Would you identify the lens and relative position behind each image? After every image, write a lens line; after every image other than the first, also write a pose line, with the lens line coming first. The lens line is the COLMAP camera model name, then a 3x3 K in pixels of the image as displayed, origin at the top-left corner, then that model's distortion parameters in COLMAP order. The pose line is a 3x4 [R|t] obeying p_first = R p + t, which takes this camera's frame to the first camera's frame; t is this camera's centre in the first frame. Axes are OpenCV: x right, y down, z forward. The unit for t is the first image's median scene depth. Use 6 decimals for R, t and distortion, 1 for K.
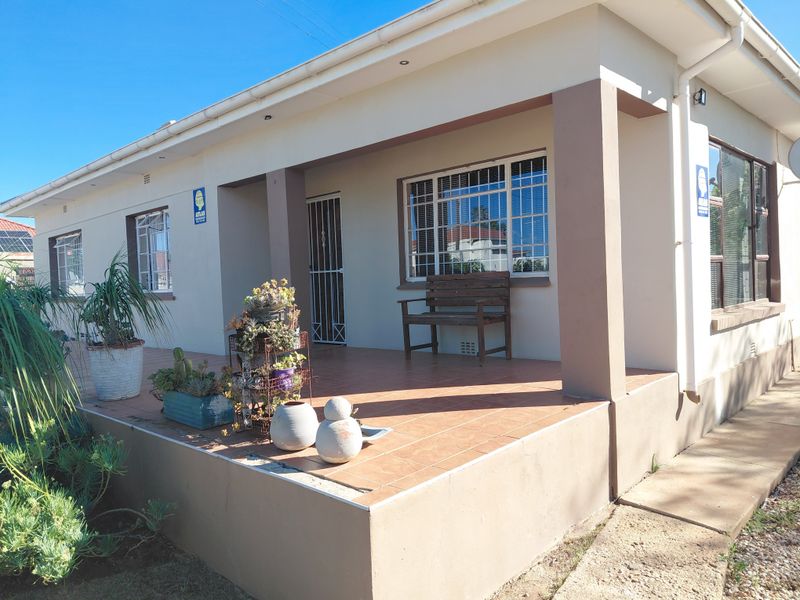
lens RADIAL K [[585.6, 0, 400.2], [0, 585.6, 310.3], [0, 0, 1]] dist [0.095088, -0.149881]
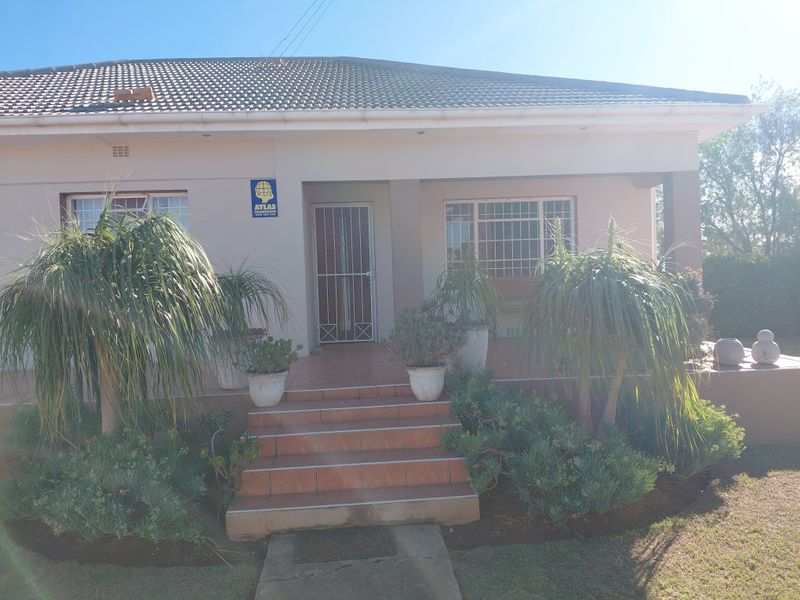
lens RADIAL K [[585.6, 0, 400.2], [0, 585.6, 310.3], [0, 0, 1]] dist [0.095088, -0.149881]
pose [[0.677139, -0.006580, 0.735826, -1.355017], [0.046121, 0.998374, -0.033514, 0.062177], [-0.734409, 0.056631, 0.676341, 0.349962]]
